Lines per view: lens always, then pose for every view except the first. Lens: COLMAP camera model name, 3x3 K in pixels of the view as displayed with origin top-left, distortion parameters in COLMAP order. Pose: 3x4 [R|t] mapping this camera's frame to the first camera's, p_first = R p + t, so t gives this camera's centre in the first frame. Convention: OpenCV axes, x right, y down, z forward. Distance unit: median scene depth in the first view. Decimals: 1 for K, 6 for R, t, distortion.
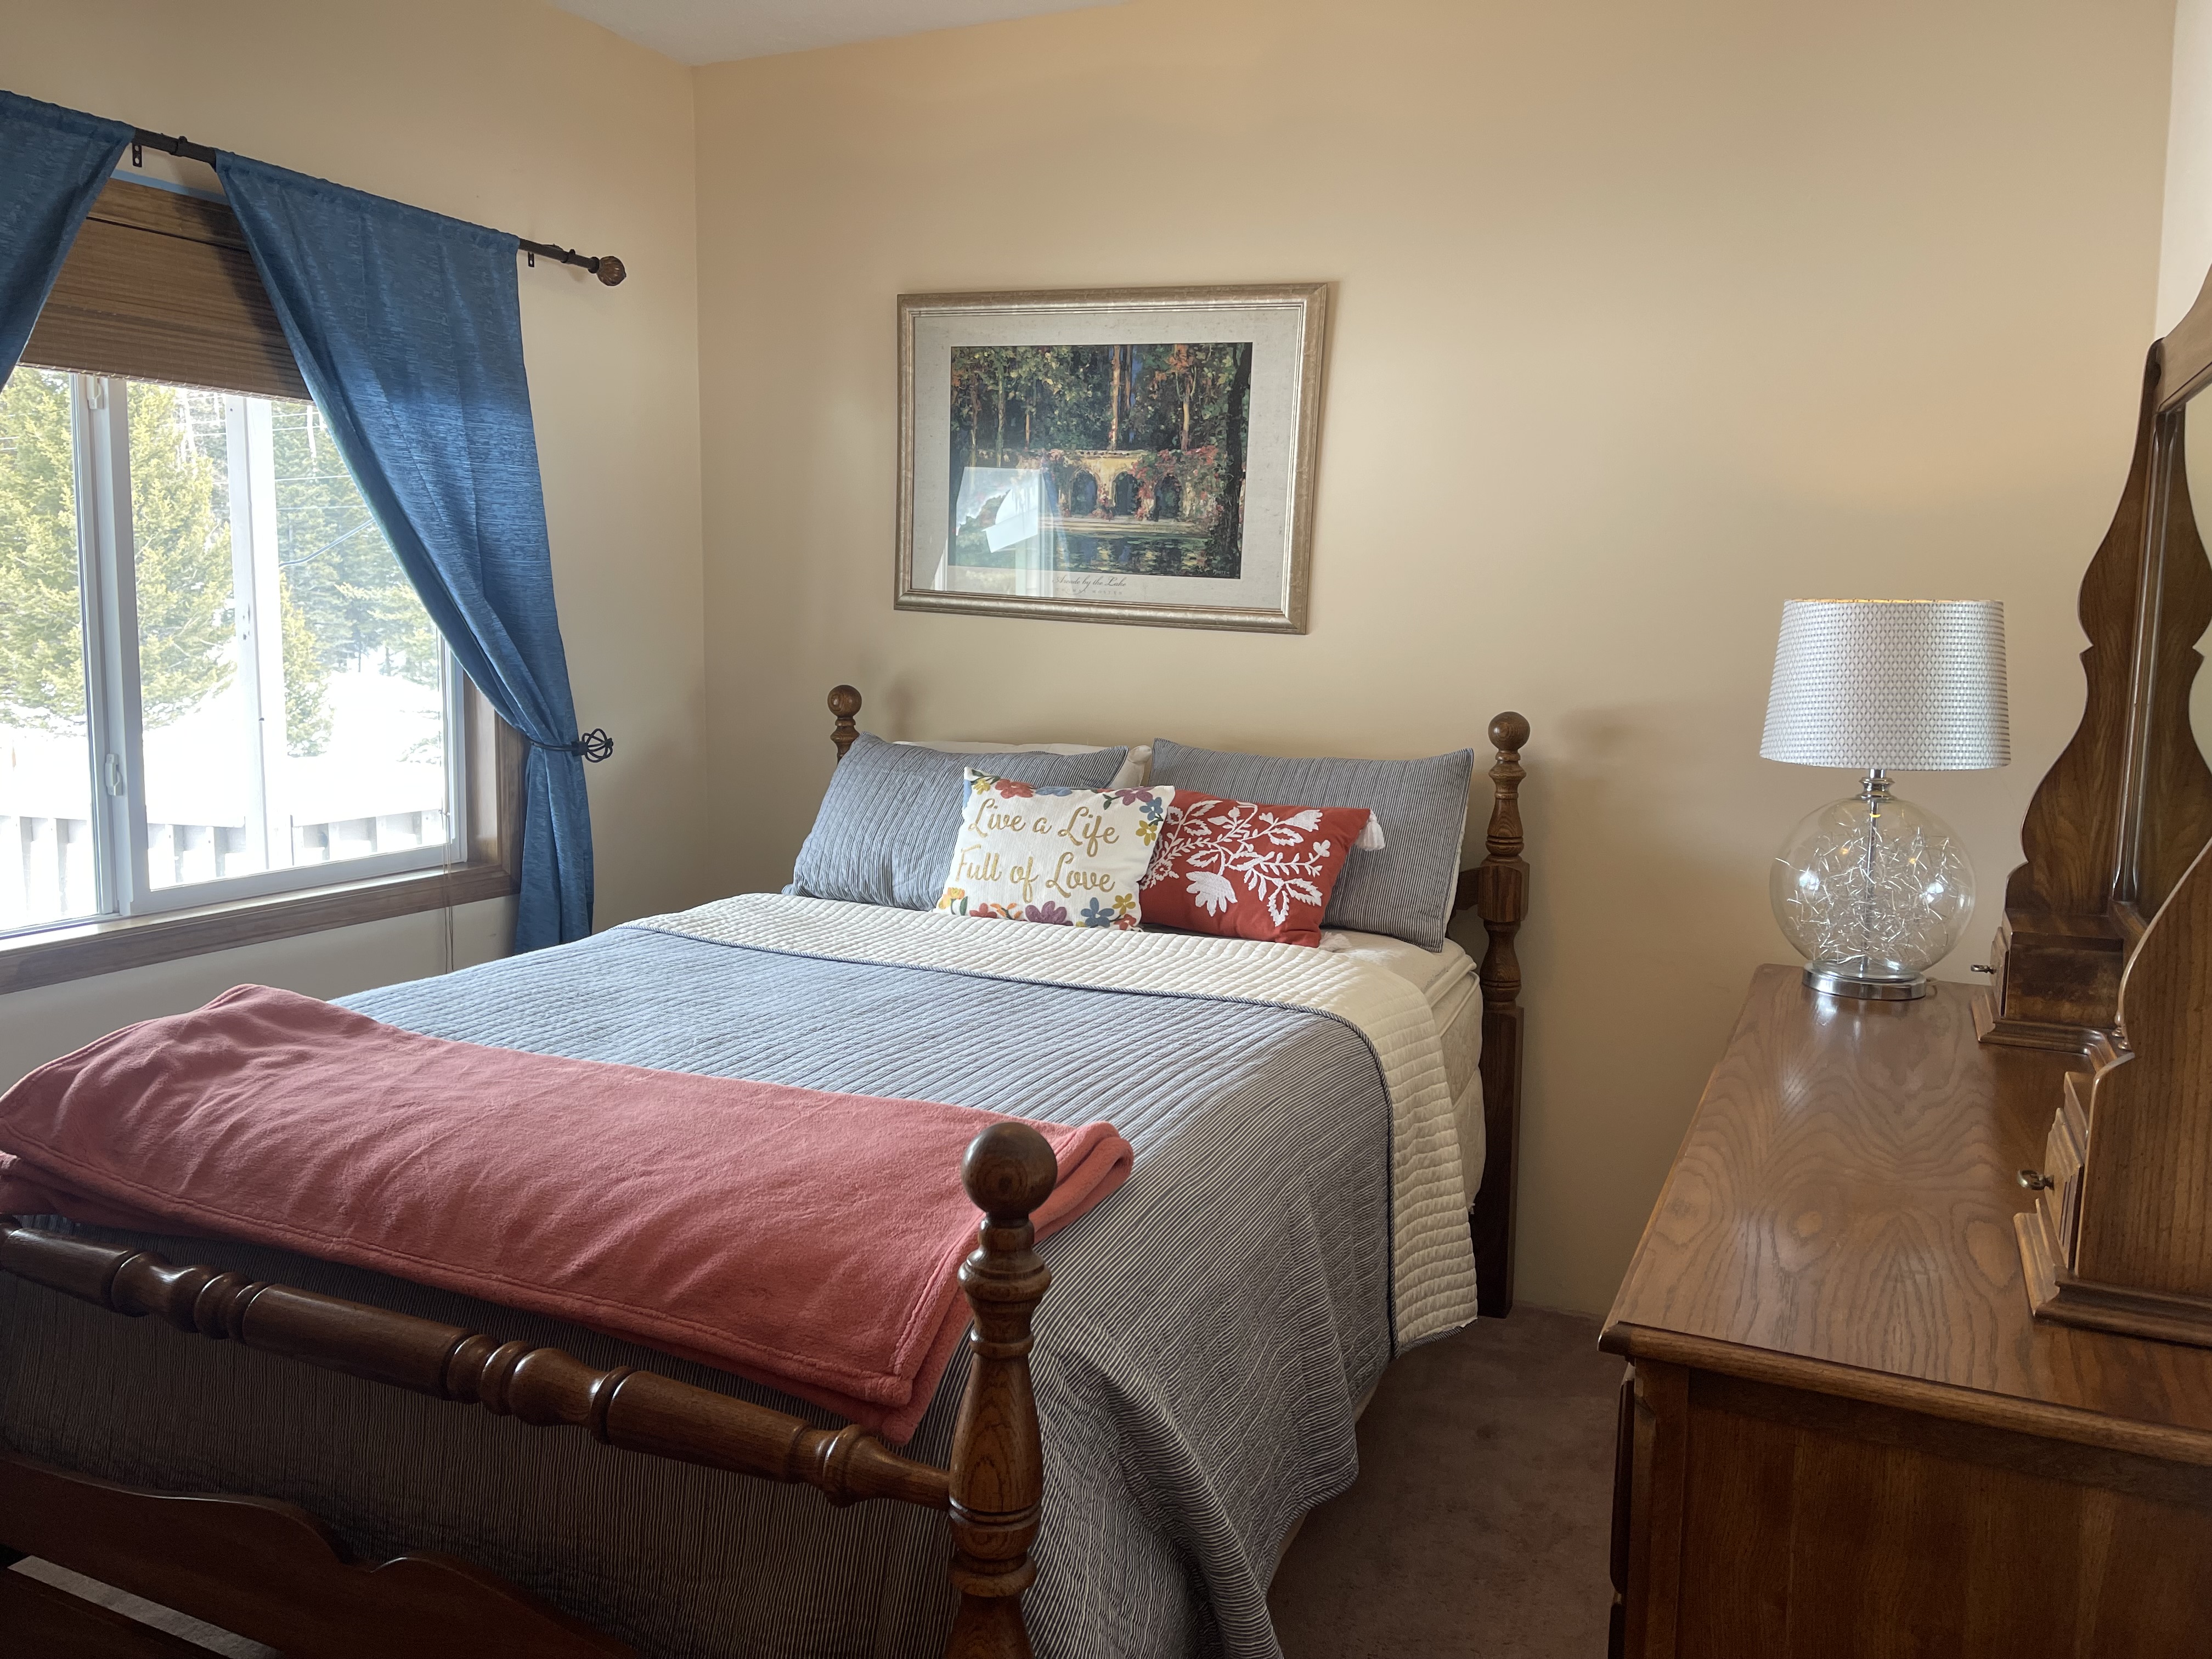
lens RADIAL K [[1677.2, 0, 1108.8], [0, 1677.2, 809.1], [0, 0, 1]] dist [0.068897, -0.094566]
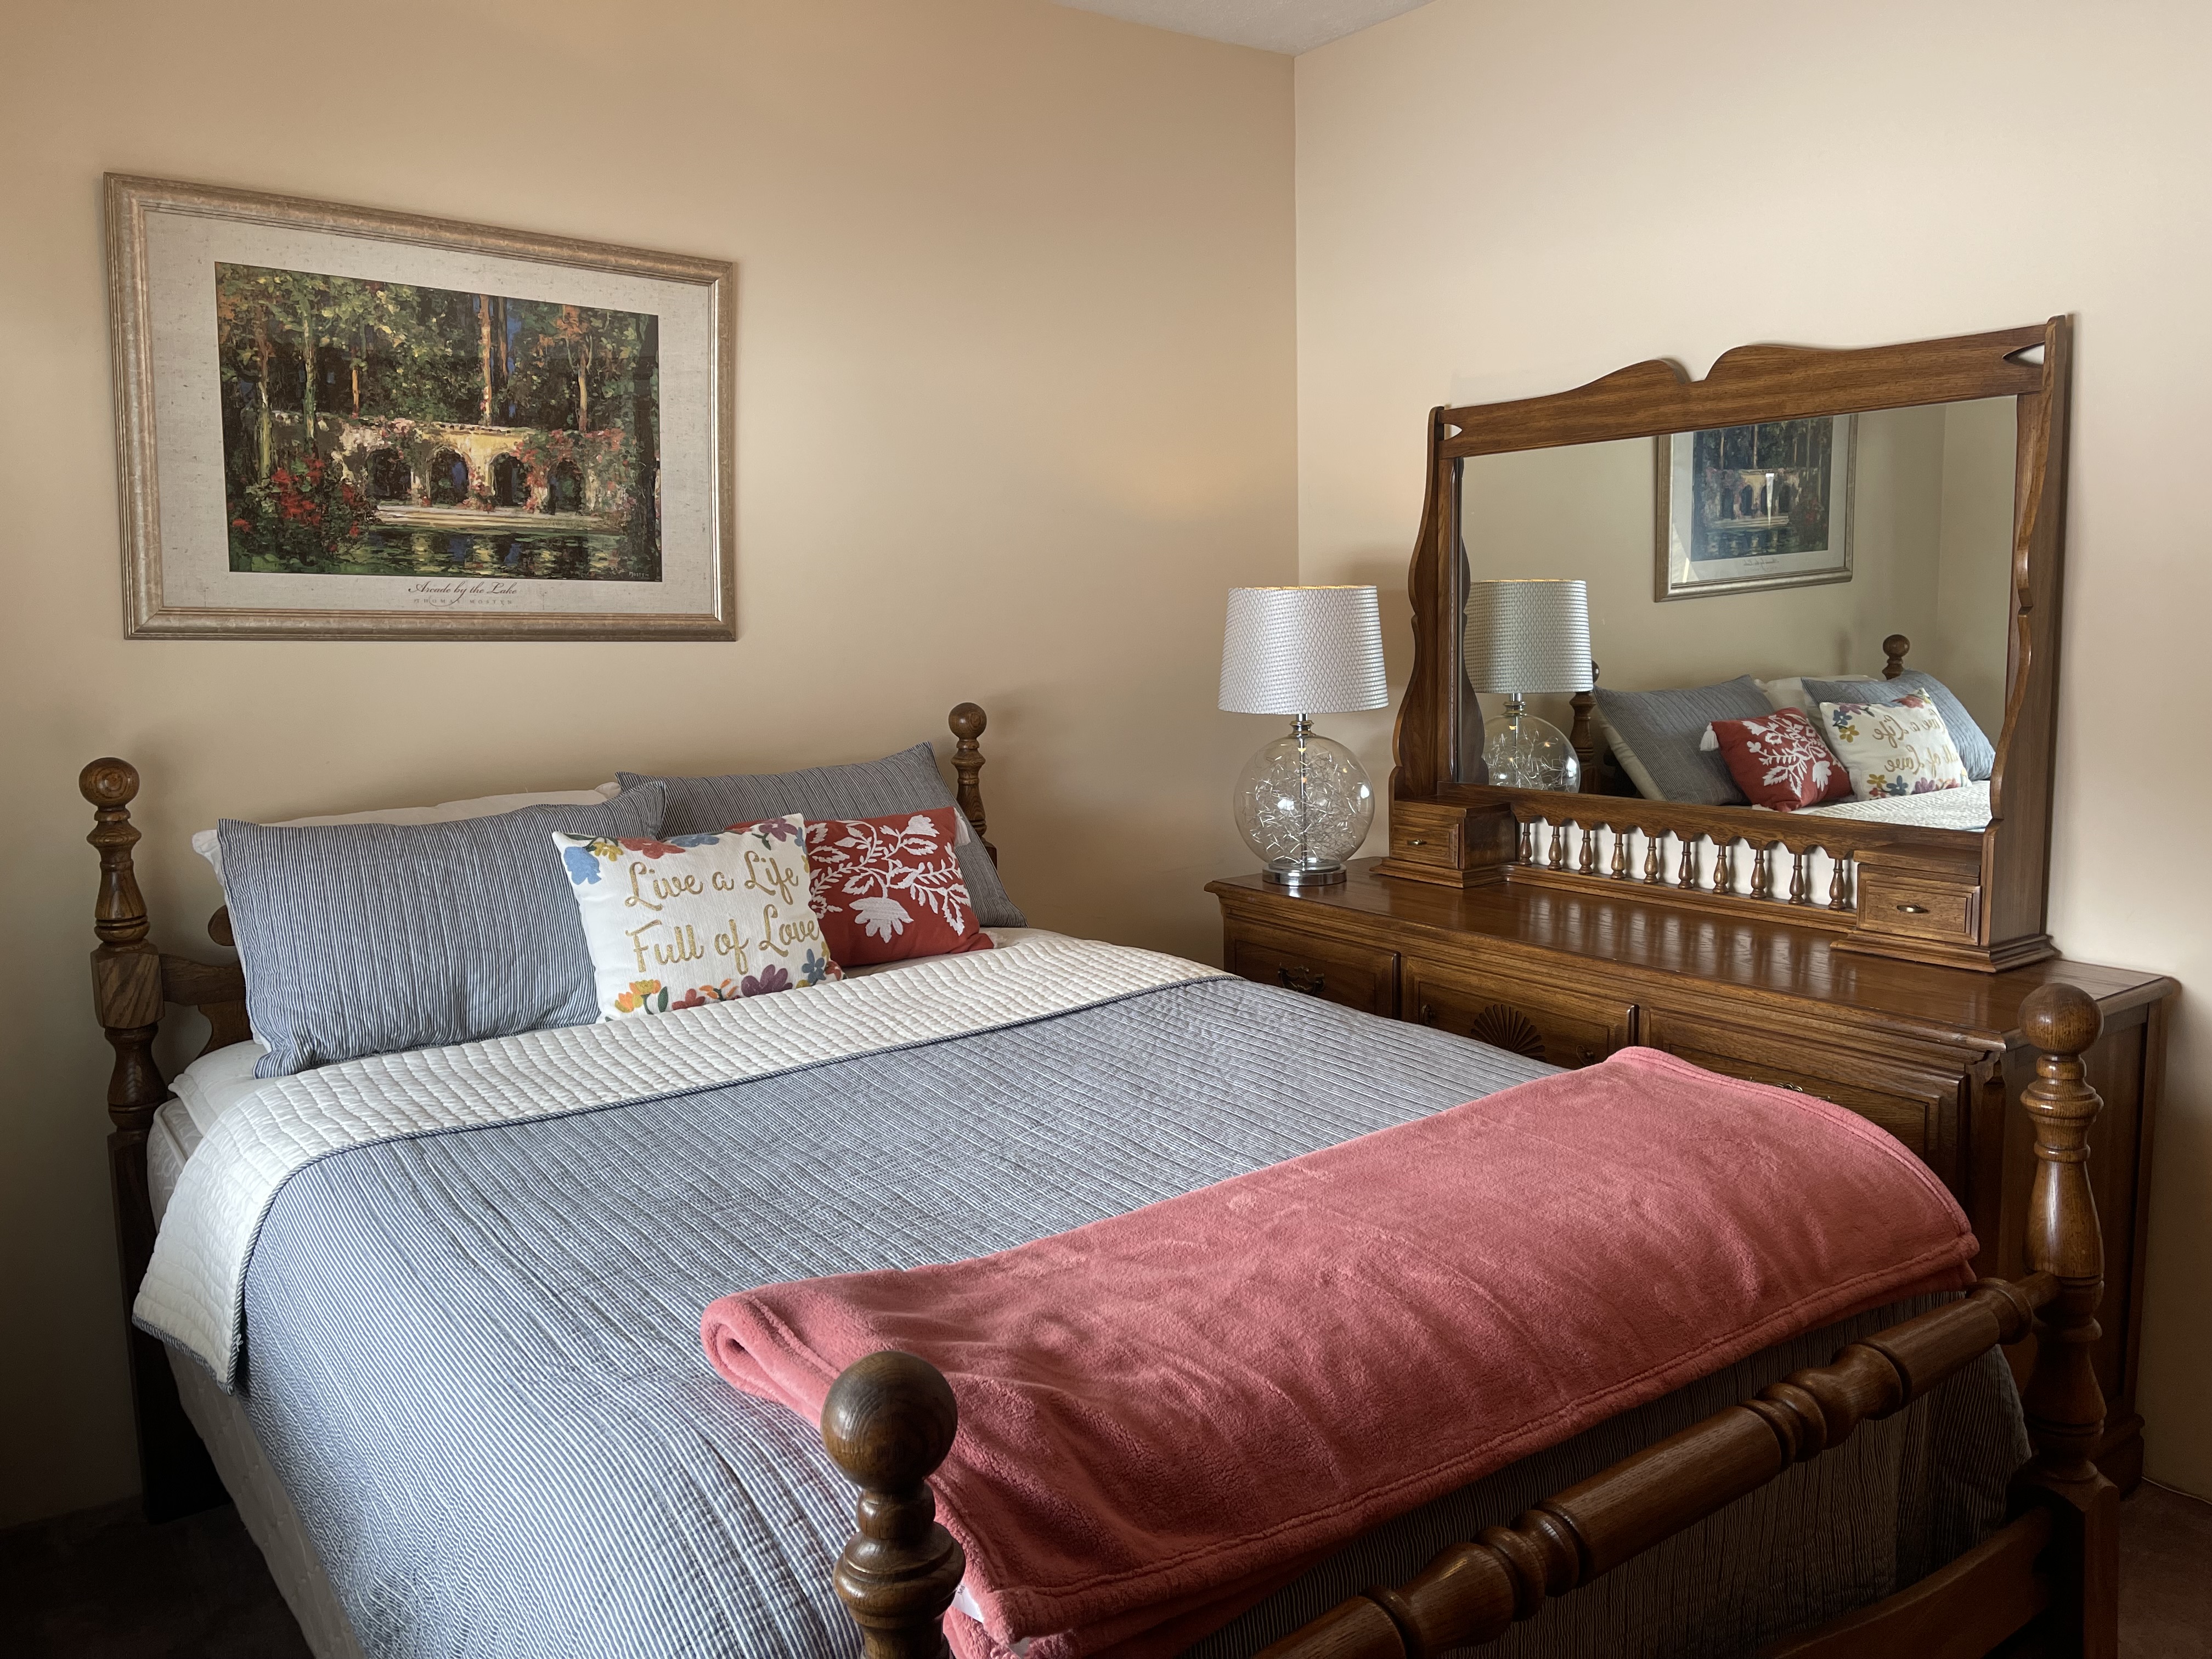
lens RADIAL K [[1677.2, 0, 1141.2], [0, 1677.2, 760.8], [0, 0, 1]] dist [0.068897, -0.094566]
pose [[0.480825, -0.113938, 0.869382, -0.580985], [0.135459, 0.989270, 0.054733, -0.058837], [-0.866290, 0.091449, 0.491100, 0.358470]]
